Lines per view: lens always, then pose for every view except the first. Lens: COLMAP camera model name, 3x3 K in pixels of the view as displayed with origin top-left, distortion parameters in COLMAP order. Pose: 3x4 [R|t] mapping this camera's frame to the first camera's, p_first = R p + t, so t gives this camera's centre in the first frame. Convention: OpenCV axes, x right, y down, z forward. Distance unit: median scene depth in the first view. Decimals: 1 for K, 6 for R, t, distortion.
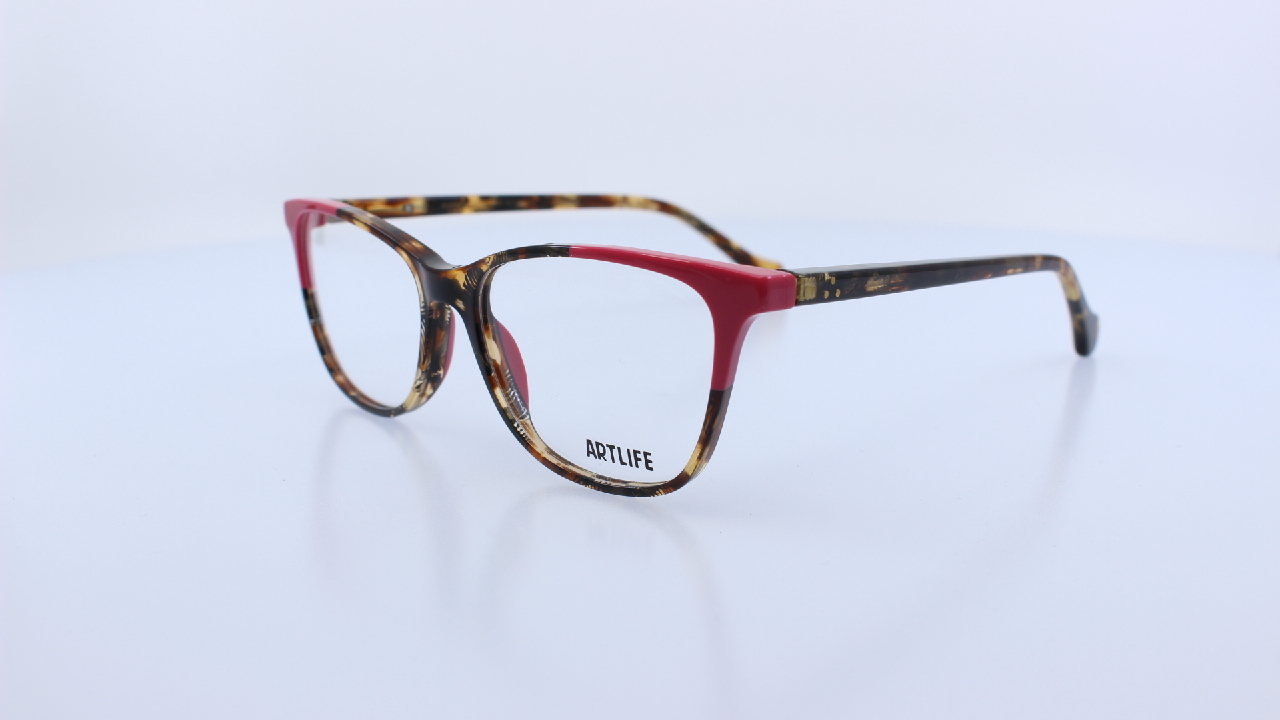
lens RADIAL K [[1417.6, 0, 640.0], [0, 1417.6, 360.0], [0, 0, 1]] dist [-0.090280, 0.001769]
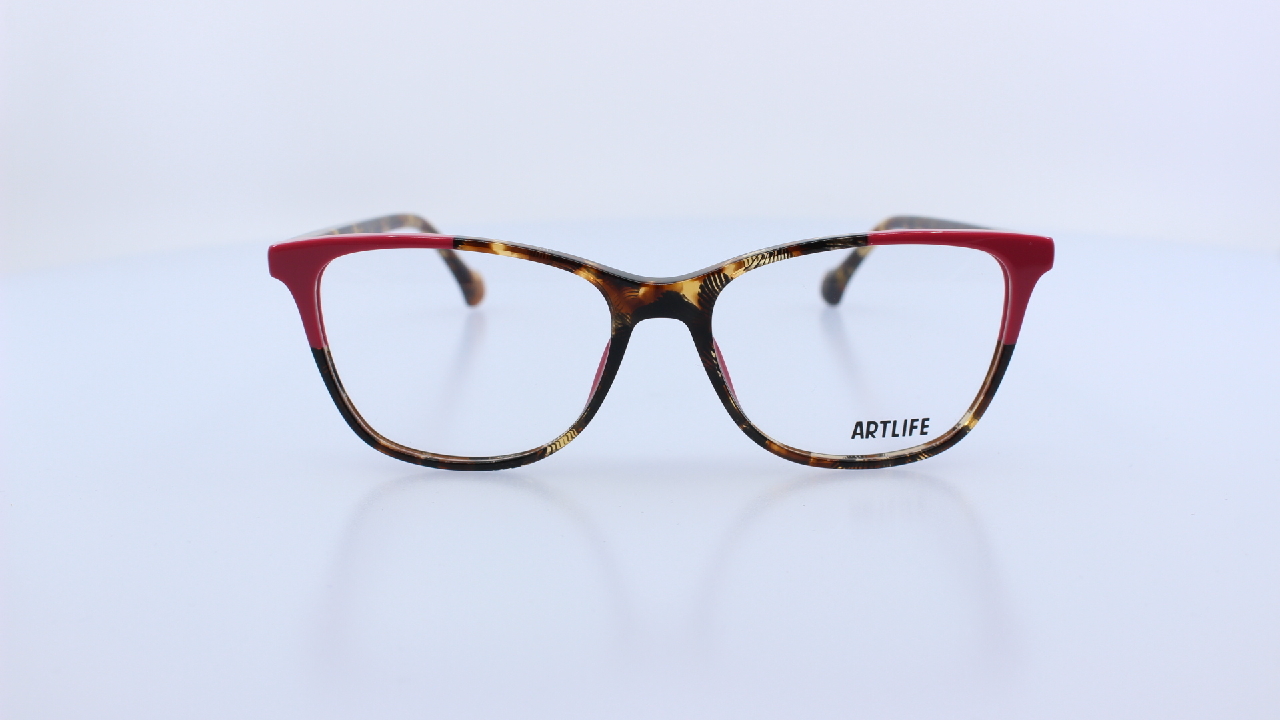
lens RADIAL K [[1417.6, 0, 640.0], [0, 1417.6, 360.0], [0, 0, 1]] dist [-0.090280, 0.001769]
pose [[0.709816, -0.164078, 0.685011, -0.800871], [0.171029, 0.983536, 0.058360, -0.071399], [-0.683309, 0.075732, 0.726191, 0.333329]]
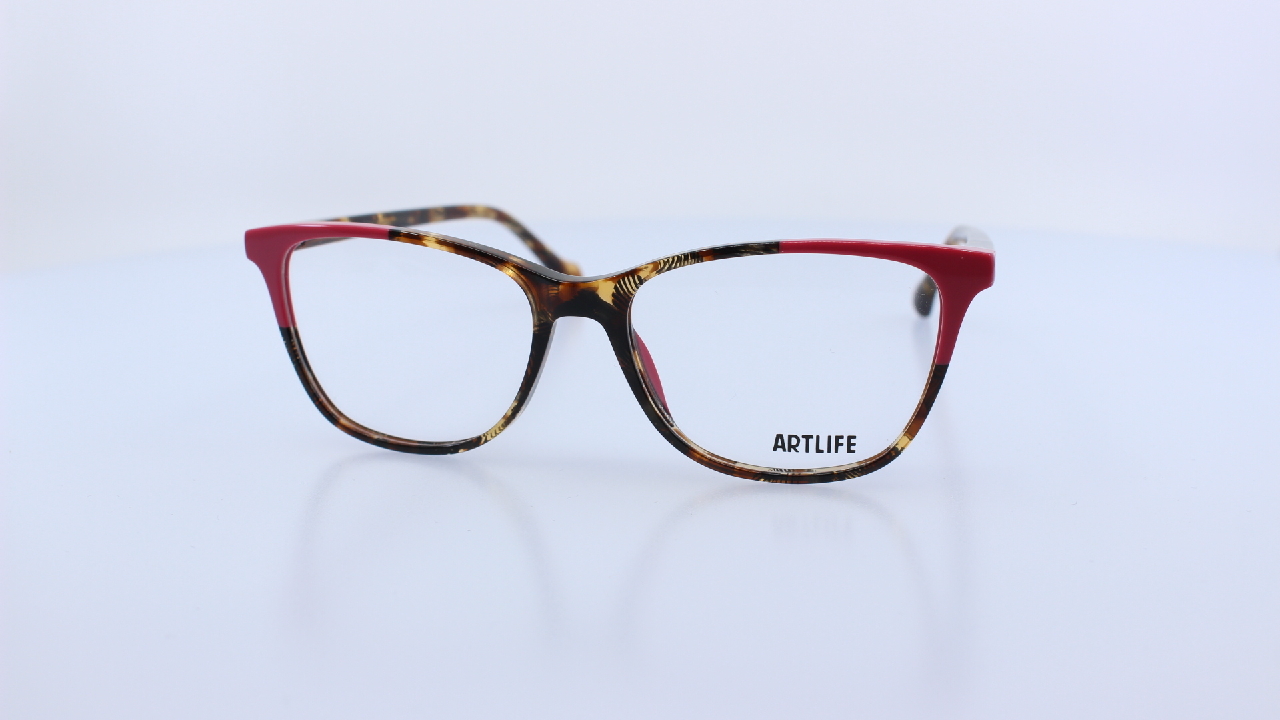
lens RADIAL K [[1417.6, 0, 640.0], [0, 1417.6, 360.0], [0, 0, 1]] dist [-0.090280, 0.001769]
pose [[0.867968, -0.115610, 0.482976, -0.566579], [0.119634, 0.992561, 0.022593, -0.028770], [-0.481995, 0.038171, 0.875342, 0.154502]]
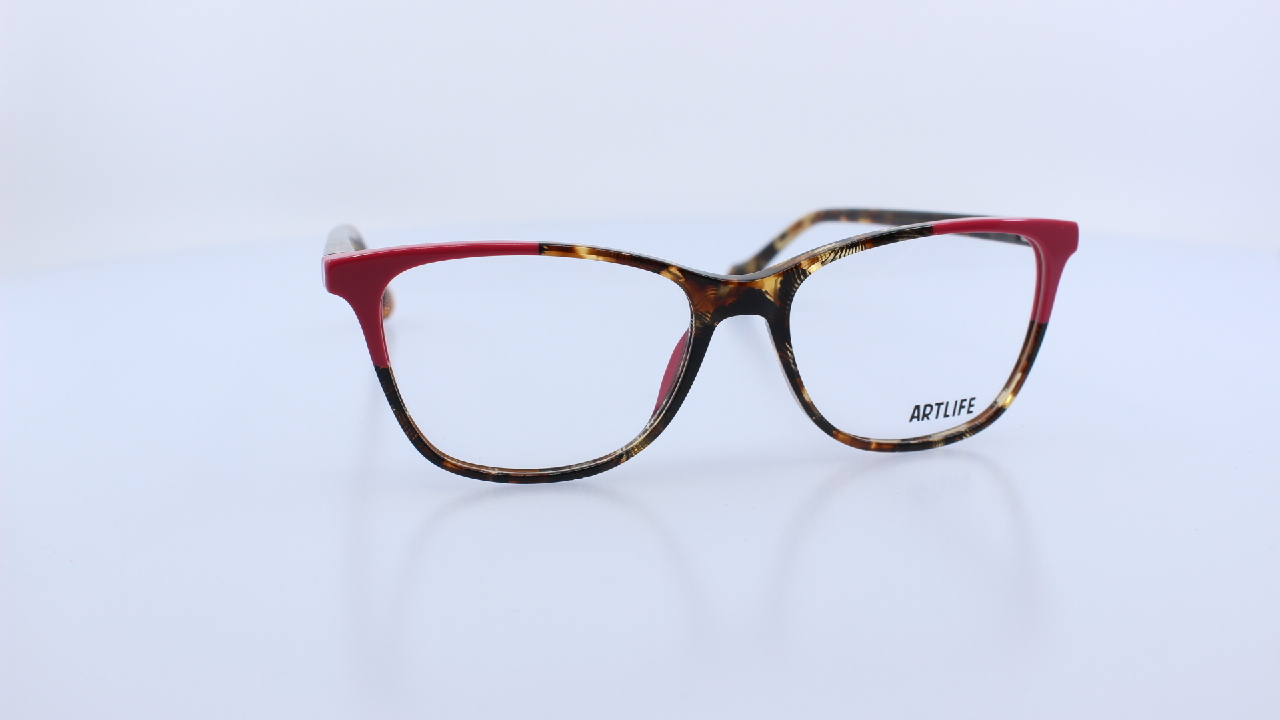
lens RADIAL K [[1417.6, 0, 640.0], [0, 1417.6, 360.0], [0, 0, 1]] dist [-0.090280, 0.001769]
pose [[0.510743, -0.196744, 0.836919, -0.977263], [0.211561, 0.972291, 0.099459, -0.121369], [-0.833297, 0.126261, 0.538214, 0.556701]]
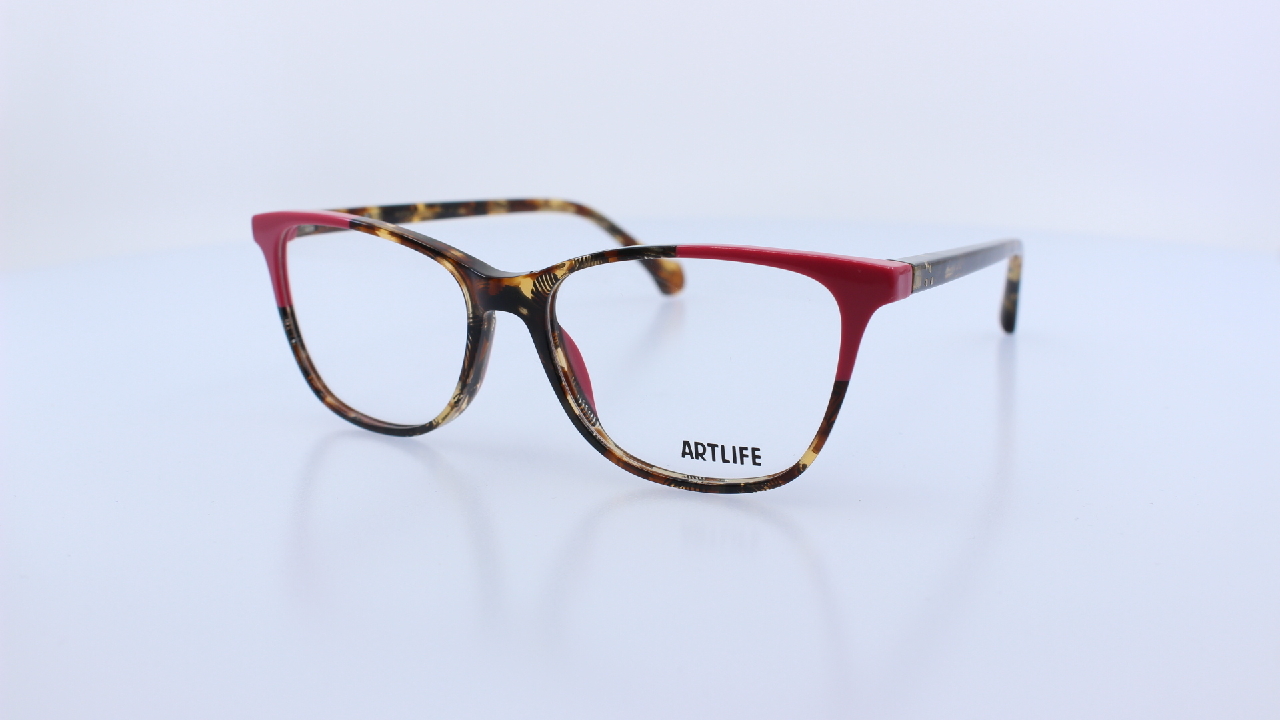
lens RADIAL K [[1417.6, 0, 640.0], [0, 1417.6, 360.0], [0, 0, 1]] dist [-0.090280, 0.001769]
pose [[0.966033, -0.061077, 0.251098, -0.294952], [0.062019, 0.998066, 0.004166, -0.005967], [-0.250867, 0.011548, 0.967953, 0.042122]]
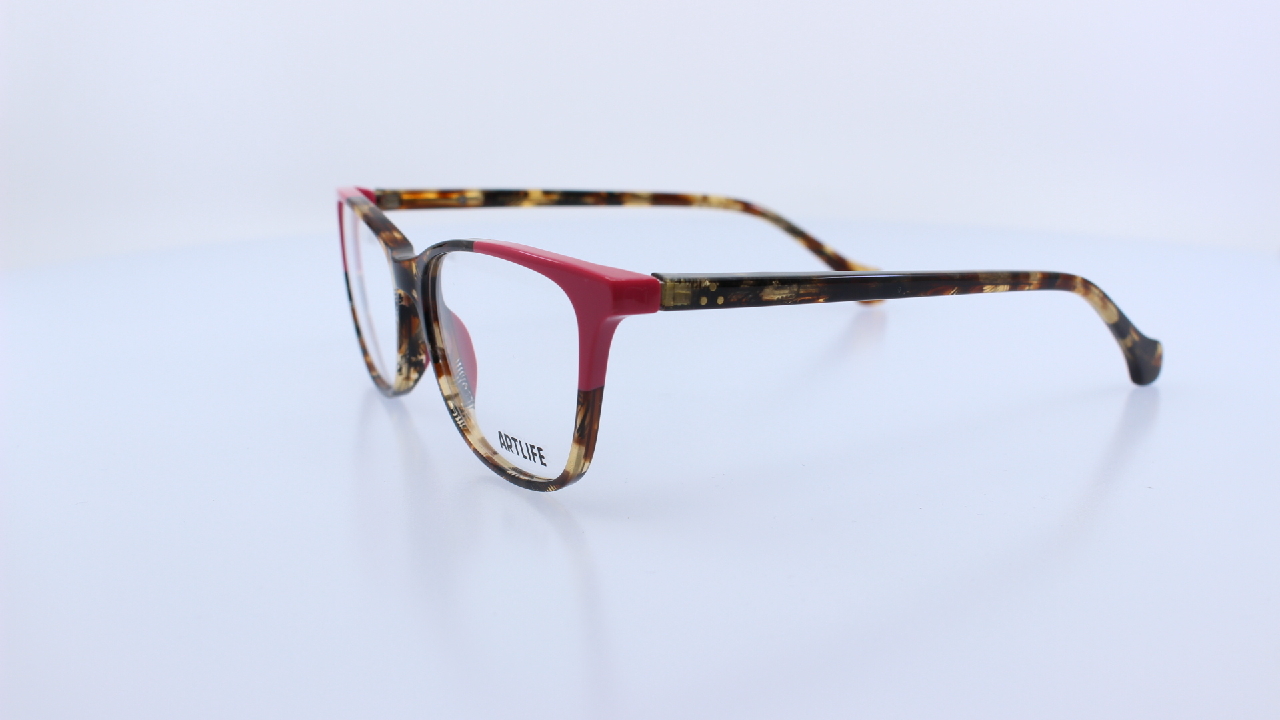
lens RADIAL K [[1417.6, 0, 640.0], [0, 1417.6, 360.0], [0, 0, 1]] dist [-0.090280, 0.001769]
pose [[0.965403, 0.061813, -0.253331, 0.298407], [-0.060967, 0.998077, 0.011196, -0.012094], [0.253536, 0.004636, 0.967315, 0.034272]]
